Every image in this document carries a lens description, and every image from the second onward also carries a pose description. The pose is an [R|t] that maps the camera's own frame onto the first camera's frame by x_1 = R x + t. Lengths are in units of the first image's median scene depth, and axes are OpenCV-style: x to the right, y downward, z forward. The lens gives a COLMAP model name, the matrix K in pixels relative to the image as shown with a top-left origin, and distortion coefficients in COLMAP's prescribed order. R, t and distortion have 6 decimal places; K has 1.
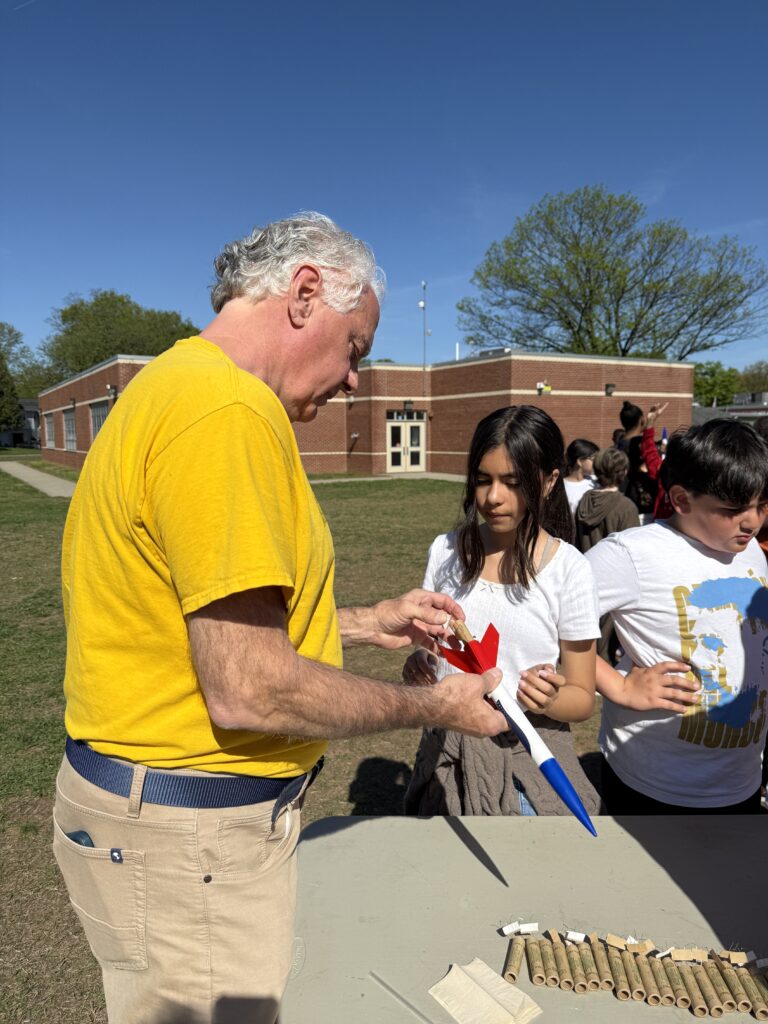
lens RADIAL K [[724.1, 0, 377.9], [0, 724.1, 515.5], [0, 0, 1]] dist [0.077237, -0.085756]
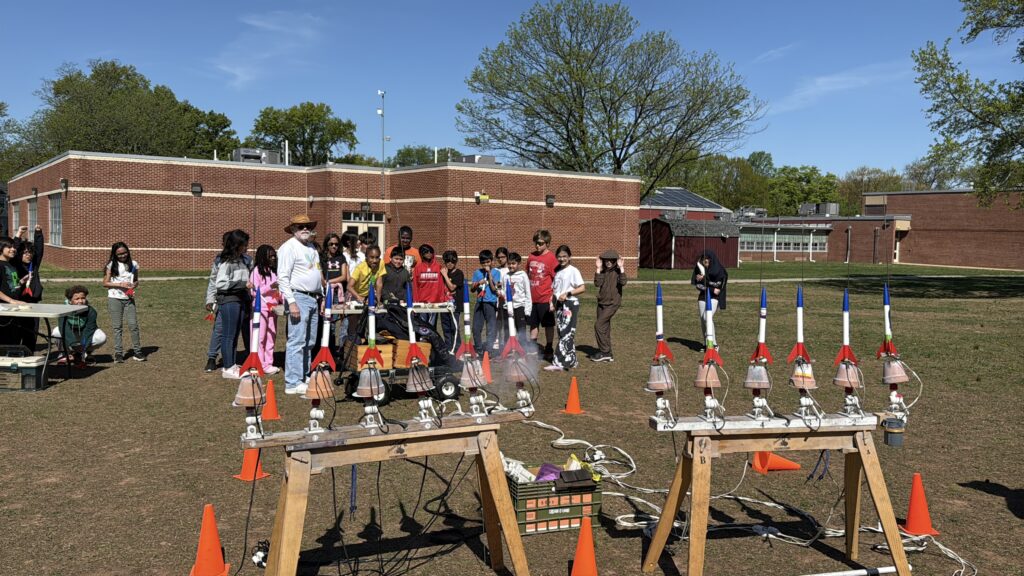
lens RADIAL K [[875.1, 0, 518.0], [0, 875.1, 296.4], [0, 0, 1]] dist [0.161044, -0.304552]
pose [[0.997421, 0.026161, 0.066839, 0.174683], [-0.023243, 0.998758, -0.044069, 0.026080], [-0.067909, 0.042402, 0.996790, -0.262468]]
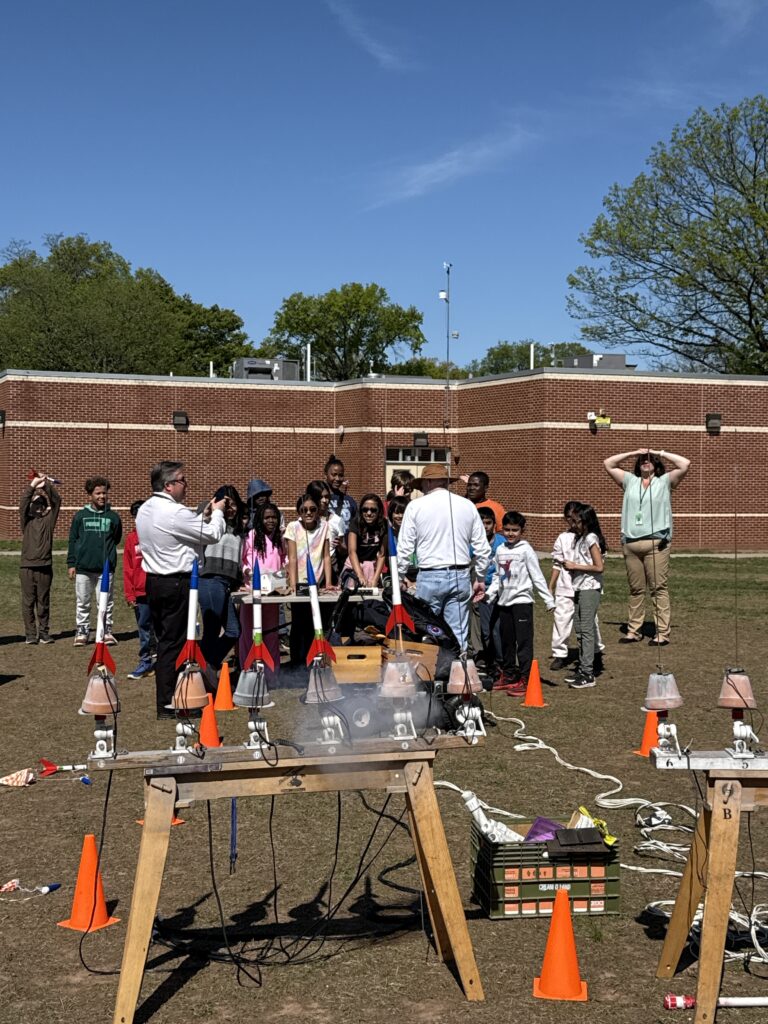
lens RADIAL K [[1394.1, 0, 382.2], [0, 1394.1, 517.7], [0, 0, 1]] dist [0.138977, 0.000000]
pose [[0.988740, 0.021961, -0.148026, 0.196427], [-0.034228, 0.996139, -0.080839, 0.026643], [0.145680, 0.084995, 0.985674, -0.281728]]
